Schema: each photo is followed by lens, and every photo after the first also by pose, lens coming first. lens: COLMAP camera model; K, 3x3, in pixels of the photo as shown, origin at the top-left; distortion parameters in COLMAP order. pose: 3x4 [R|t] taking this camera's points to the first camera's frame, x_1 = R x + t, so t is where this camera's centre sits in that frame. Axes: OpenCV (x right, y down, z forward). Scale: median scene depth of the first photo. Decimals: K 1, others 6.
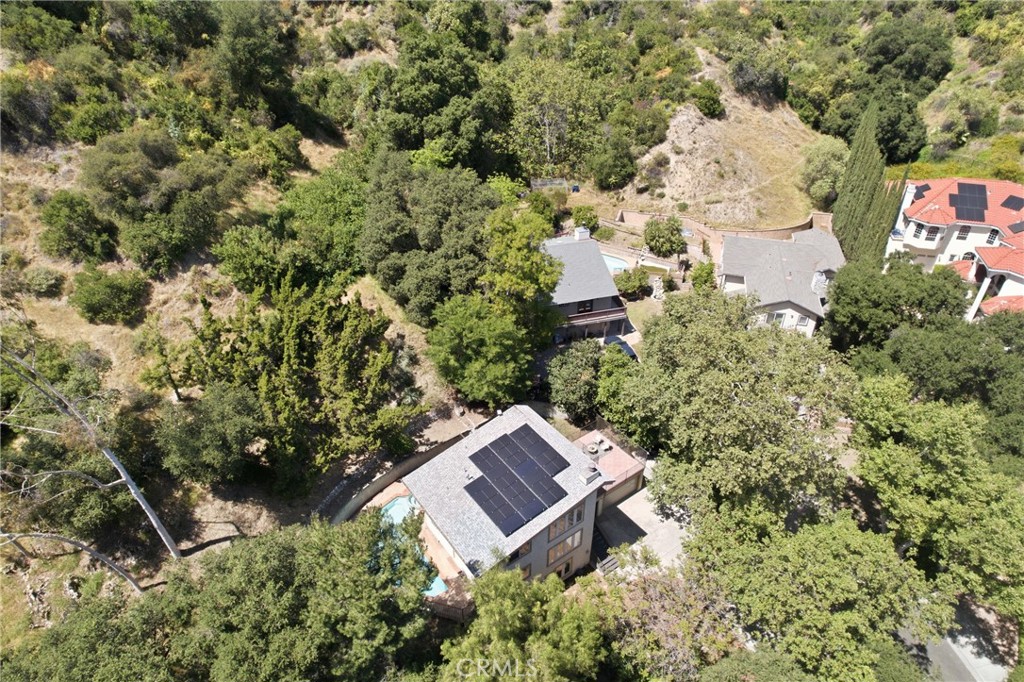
lens RADIAL K [[664.2, 0, 517.6], [0, 664.2, 345.3], [0, 0, 1]] dist [-0.035261, 0.039525]
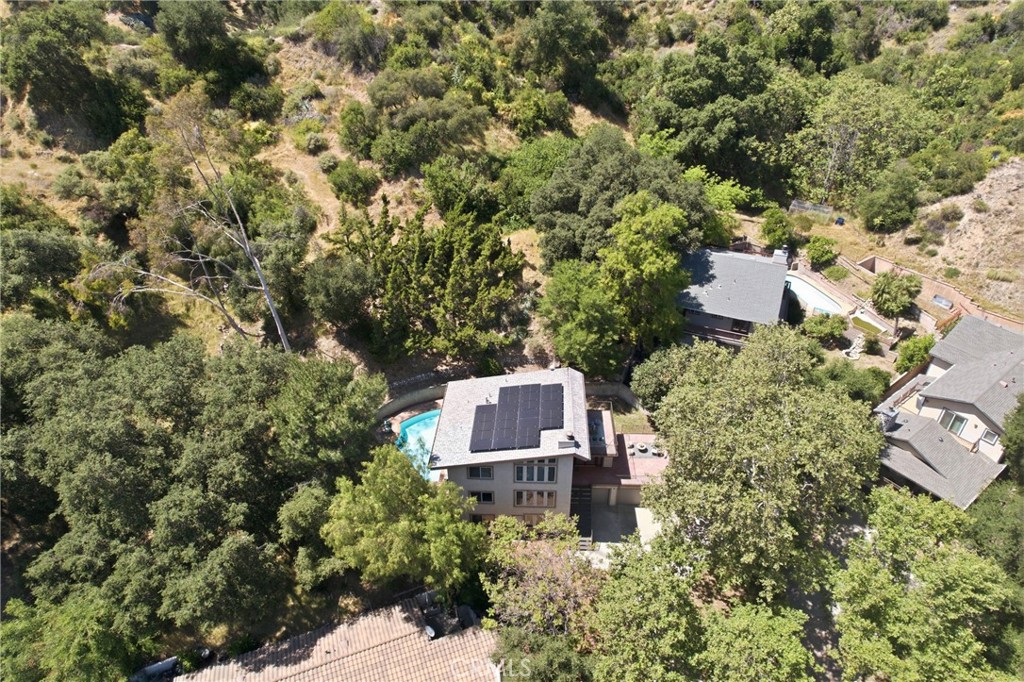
lens RADIAL K [[664.2, 0, 513.4], [0, 664.2, 344.4], [0, 0, 1]] dist [-0.035261, 0.039525]
pose [[0.779389, 0.358530, -0.513818, 0.307533], [-0.358808, 0.927703, 0.103070, -0.015071], [0.513625, 0.104031, 0.851685, 0.025051]]
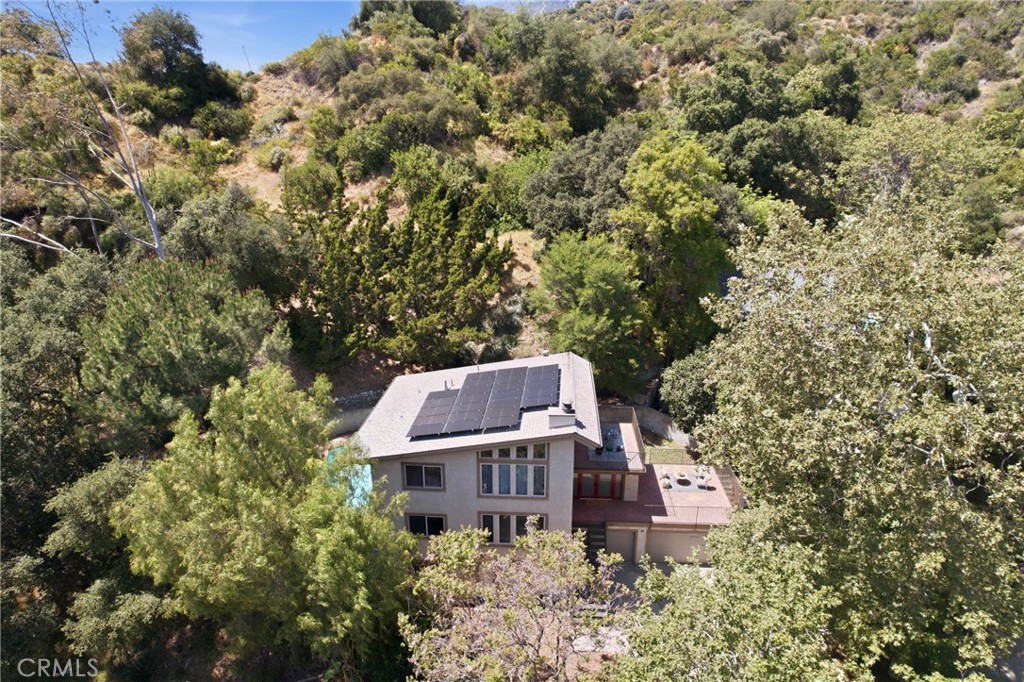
lens RADIAL K [[664.2, 0, 513.5], [0, 664.2, 336.7], [0, 0, 1]] dist [-0.035261, 0.039525]
pose [[0.761742, 0.211989, -0.612218, 0.263666], [-0.374034, 0.915466, -0.148393, 0.138208], [0.529007, 0.342027, 0.776639, 0.257107]]
